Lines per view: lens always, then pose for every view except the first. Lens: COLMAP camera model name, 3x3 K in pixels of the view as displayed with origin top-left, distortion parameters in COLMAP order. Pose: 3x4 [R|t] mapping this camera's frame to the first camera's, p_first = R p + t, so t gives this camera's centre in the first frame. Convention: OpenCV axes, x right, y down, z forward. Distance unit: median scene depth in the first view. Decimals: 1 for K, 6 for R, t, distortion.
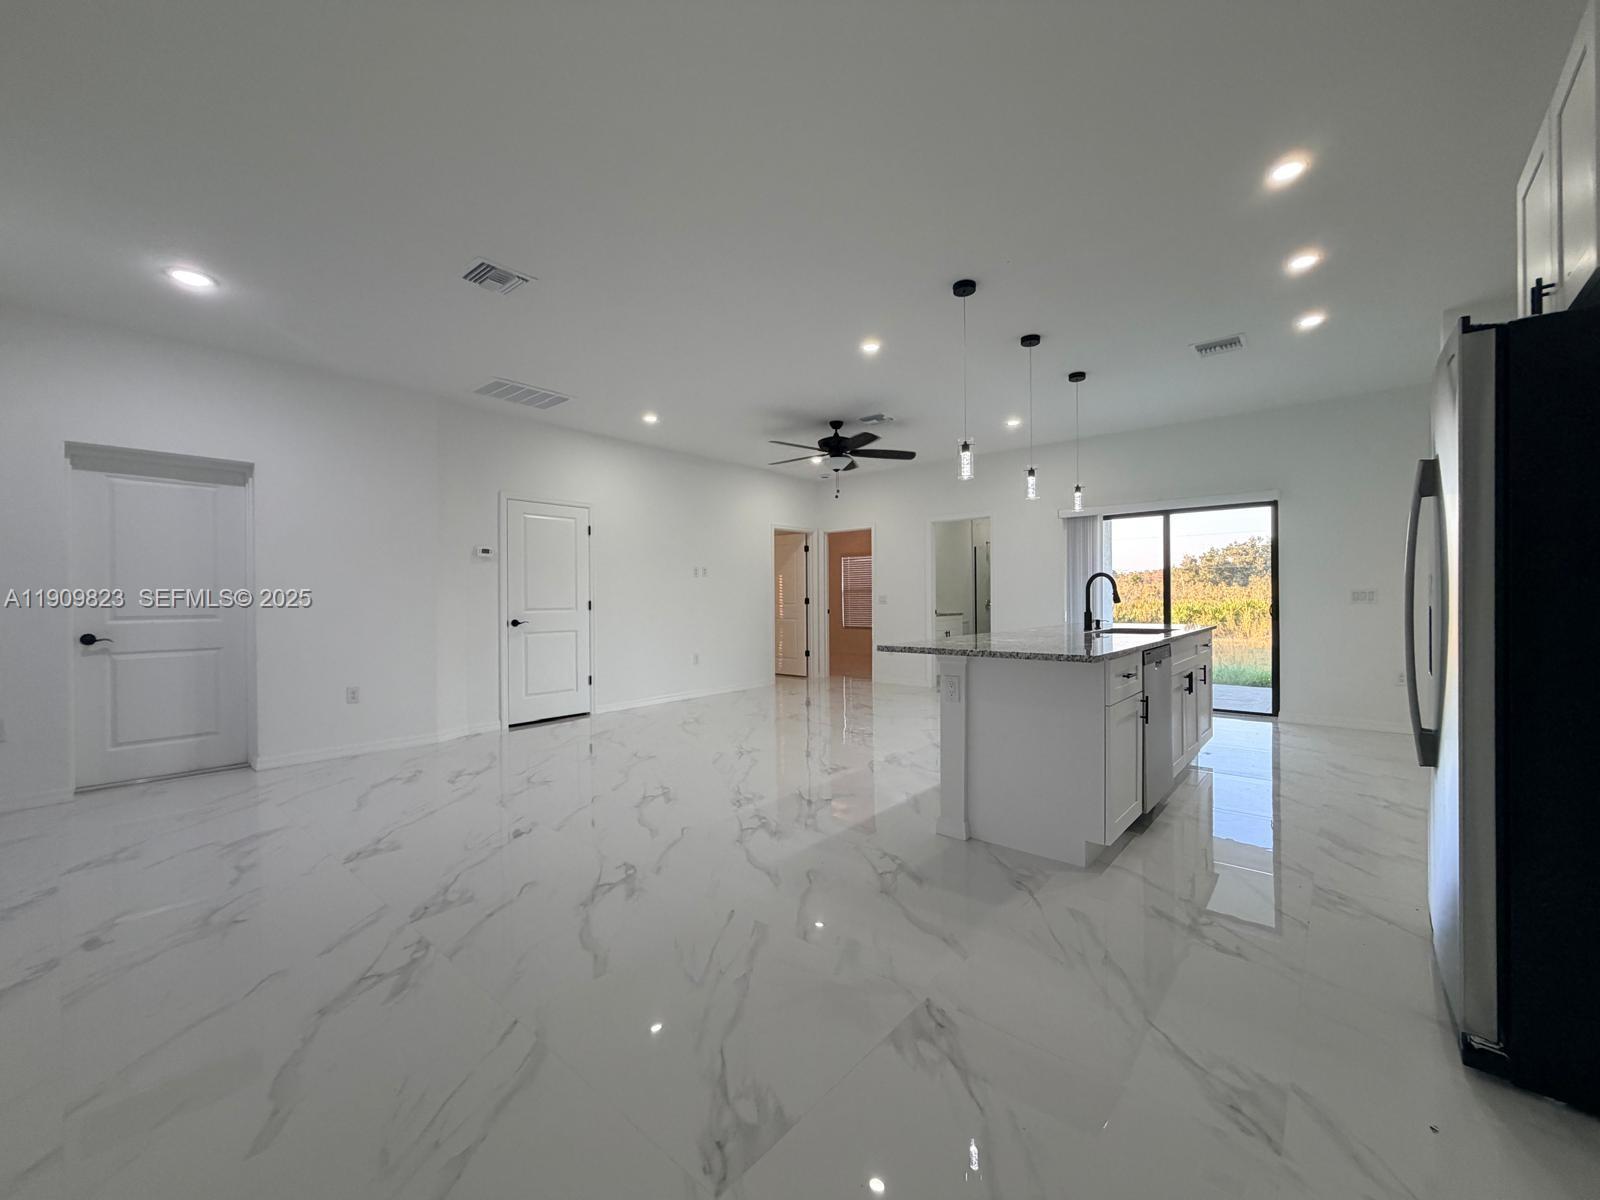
lens RADIAL K [[646.0, 0, 795.8], [0, 646.0, 600.3], [0, 0, 1]] dist [-0.000438, -0.000125]
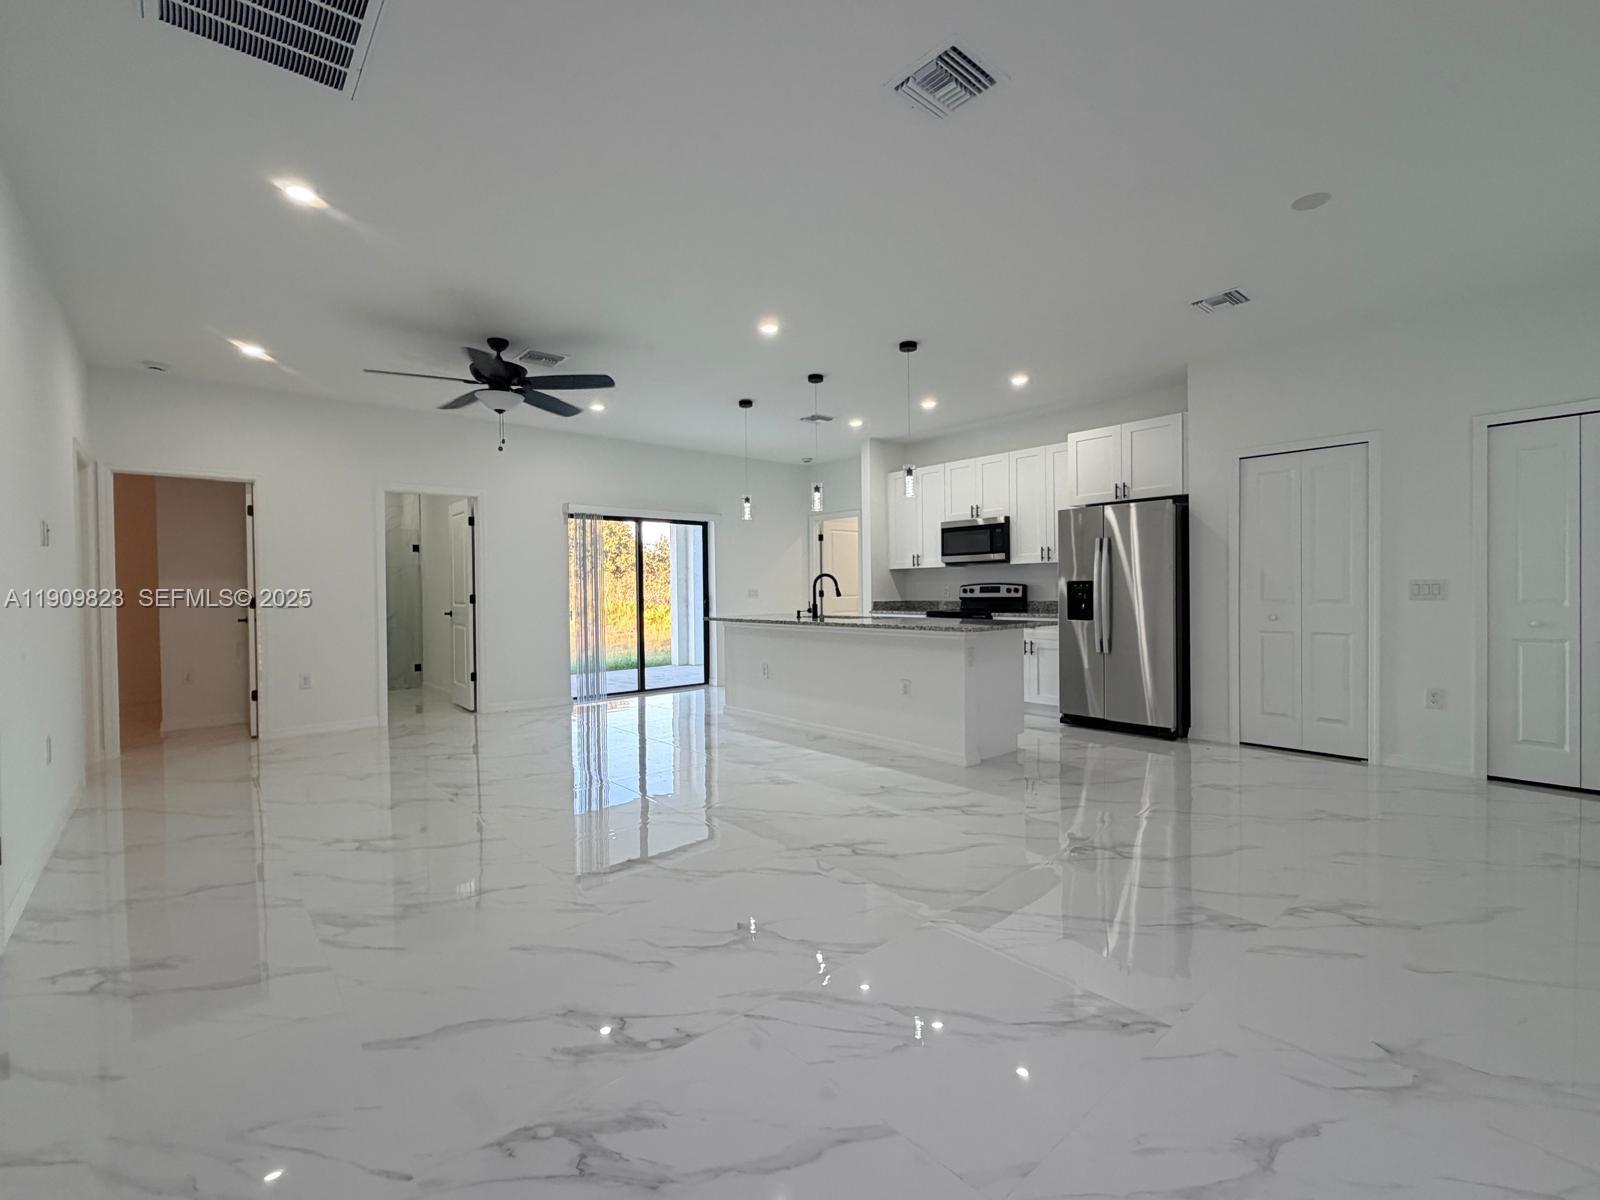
lens RADIAL K [[716.0, 0, 800.0], [0, 716.0, 600.0], [0, 0, 1]] dist [-0.000438, 0.000116]
pose [[0.128845, -0.006138, 0.991646, -0.983699], [0.013198, 0.999903, 0.004475, 0.003751], [-0.991577, 0.012511, 0.128914, 0.877650]]
